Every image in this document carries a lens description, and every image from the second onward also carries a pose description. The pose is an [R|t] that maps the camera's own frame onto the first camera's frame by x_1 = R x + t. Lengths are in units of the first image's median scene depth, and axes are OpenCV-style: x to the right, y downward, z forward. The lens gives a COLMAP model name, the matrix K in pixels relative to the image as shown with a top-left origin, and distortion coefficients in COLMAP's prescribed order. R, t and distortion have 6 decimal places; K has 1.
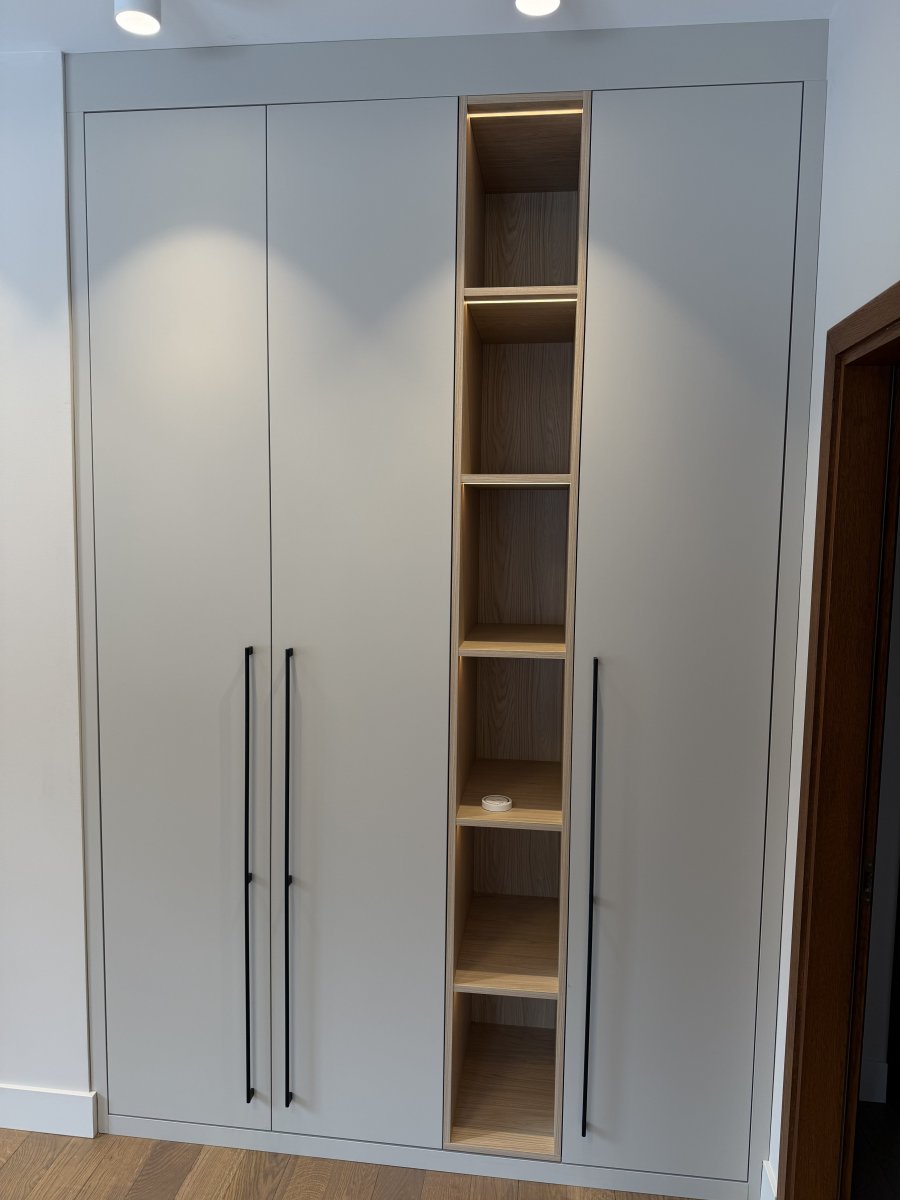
lens RADIAL K [[840.2, 0, 450.0], [0, 840.2, 600.0], [0, 0, 1]] dist [0.107463, -0.134107]
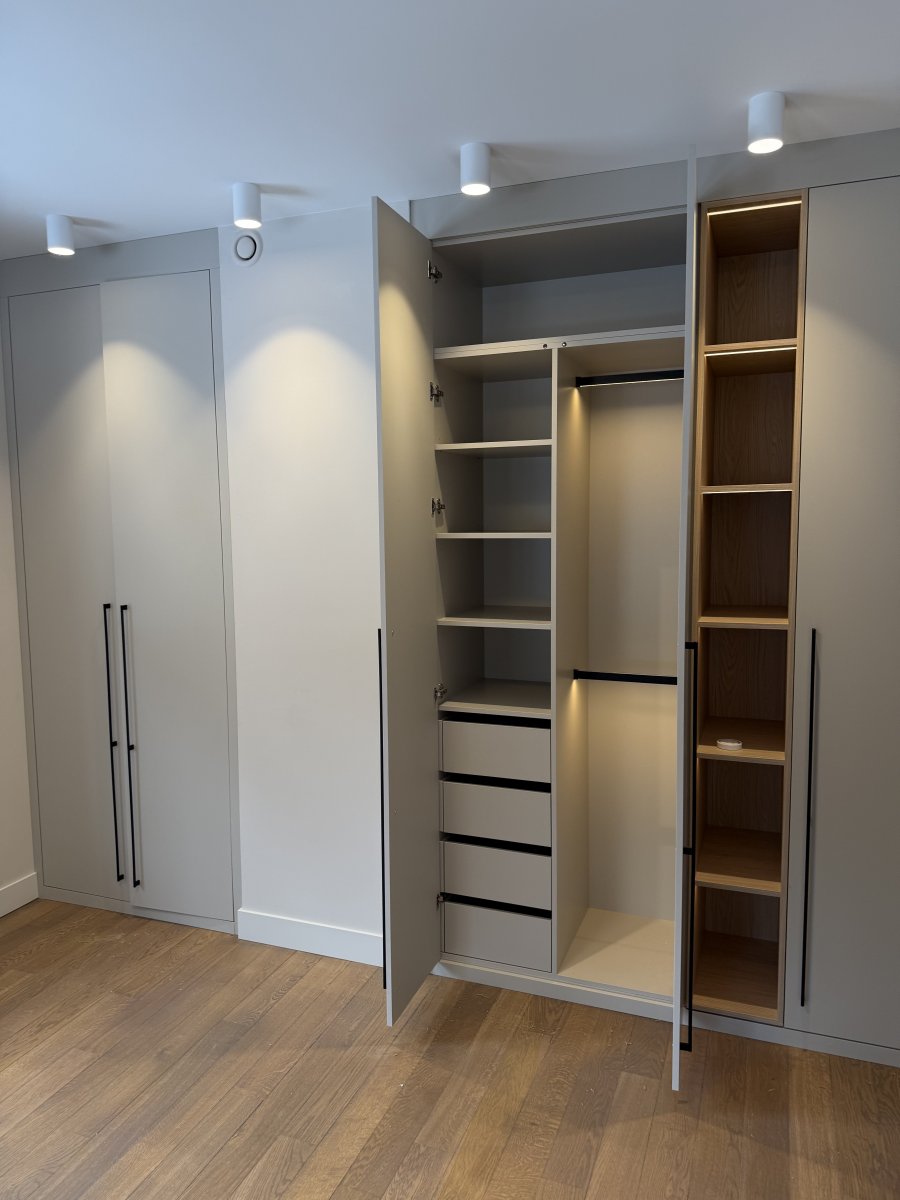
lens RADIAL K [[842.5, 0, 450.0], [0, 842.5, 600.0], [0, 0, 1]] dist [0.010683, -0.003597]
pose [[0.970502, -0.000773, -0.241093, -0.047953], [0.001136, 0.999998, 0.001367, 0.022202], [0.241091, -0.001601, 0.970501, -0.336834]]
